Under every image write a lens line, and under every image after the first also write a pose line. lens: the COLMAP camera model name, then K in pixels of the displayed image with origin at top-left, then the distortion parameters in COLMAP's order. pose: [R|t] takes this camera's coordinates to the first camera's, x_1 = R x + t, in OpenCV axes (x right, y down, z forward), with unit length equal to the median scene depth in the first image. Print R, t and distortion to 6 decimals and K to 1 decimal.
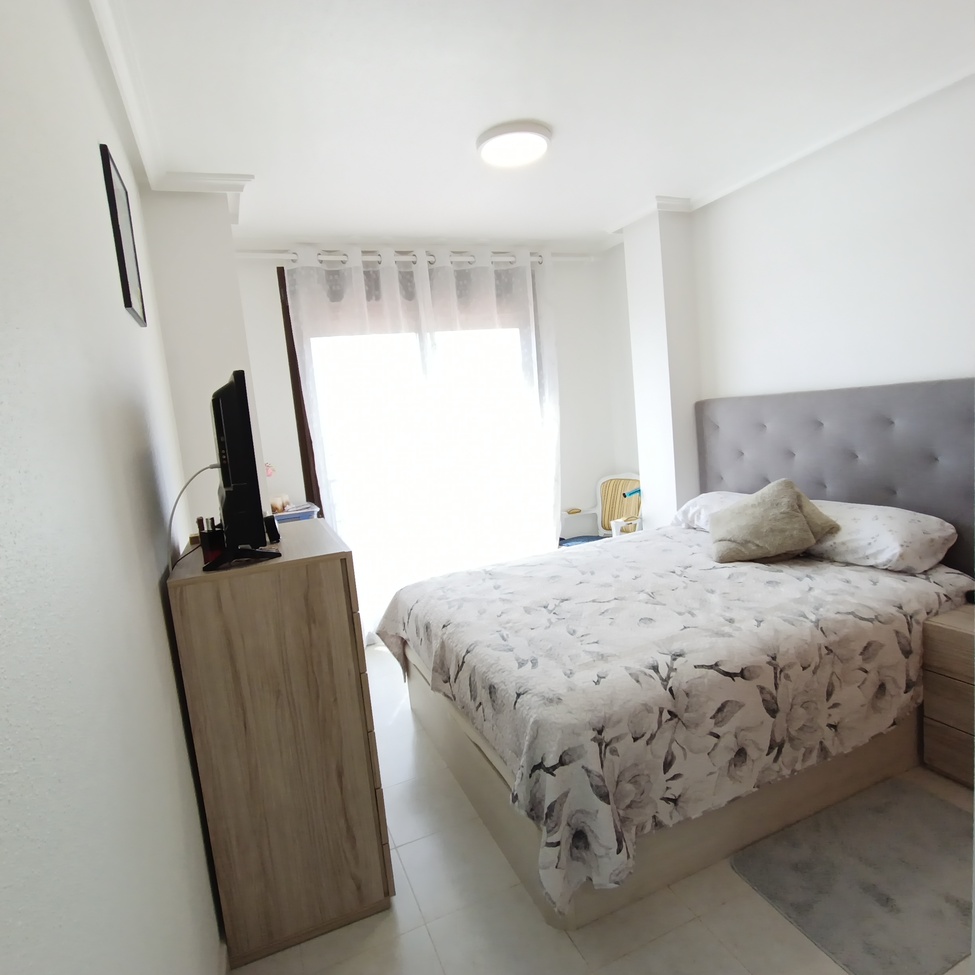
lens RADIAL K [[593.2, 0, 478.6], [0, 593.2, 483.7], [0, 0, 1]] dist [-0.037591, 0.023130]
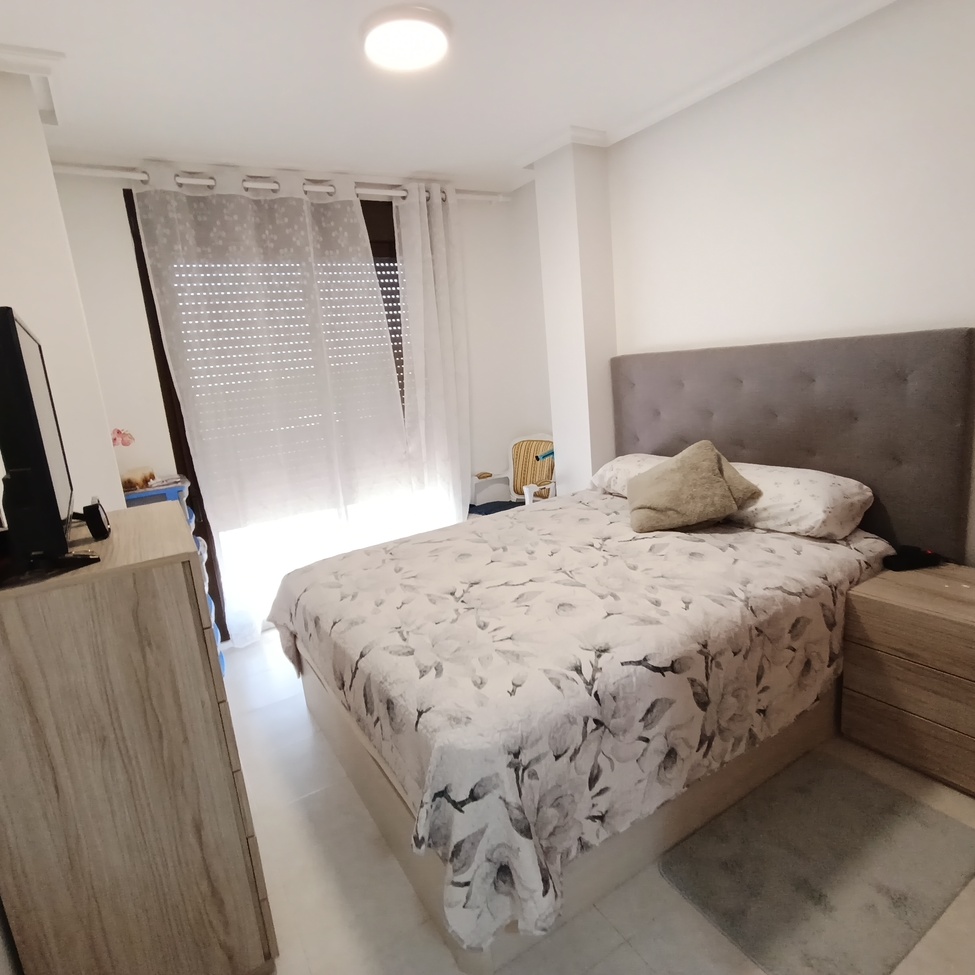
lens RADIAL K [[591.4, 0, 479.4], [0, 591.4, 484.0], [0, 0, 1]] dist [-0.036194, 0.026036]
pose [[0.988744, -0.025552, 0.147421, 0.031151], [0.014647, 0.997106, 0.074594, -0.020520], [-0.148900, -0.071595, 0.986257, 0.162821]]
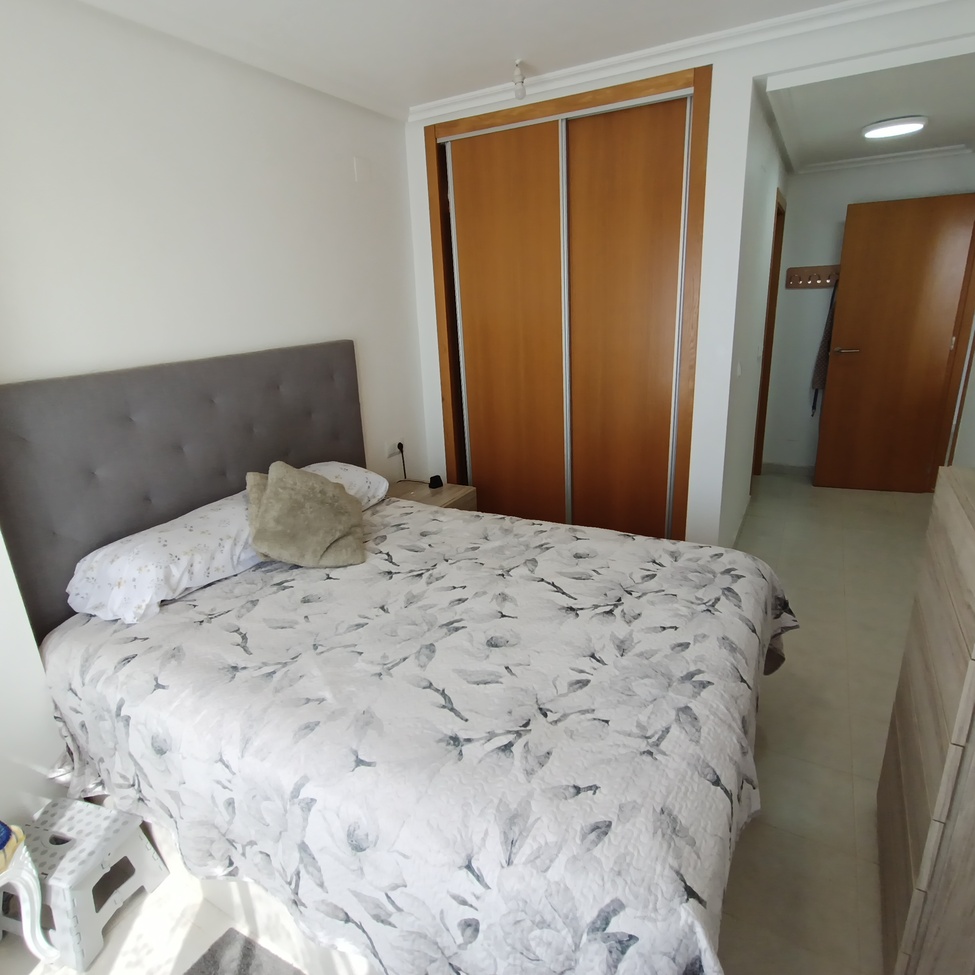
lens RADIAL K [[591.4, 0, 479.4], [0, 591.4, 484.0], [0, 0, 1]] dist [-0.036194, 0.026036]
pose [[-0.605911, -0.116320, 0.786983, -0.408072], [0.198981, 0.935649, 0.291492, -0.222251], [-0.770246, 0.333212, -0.543774, 1.685513]]
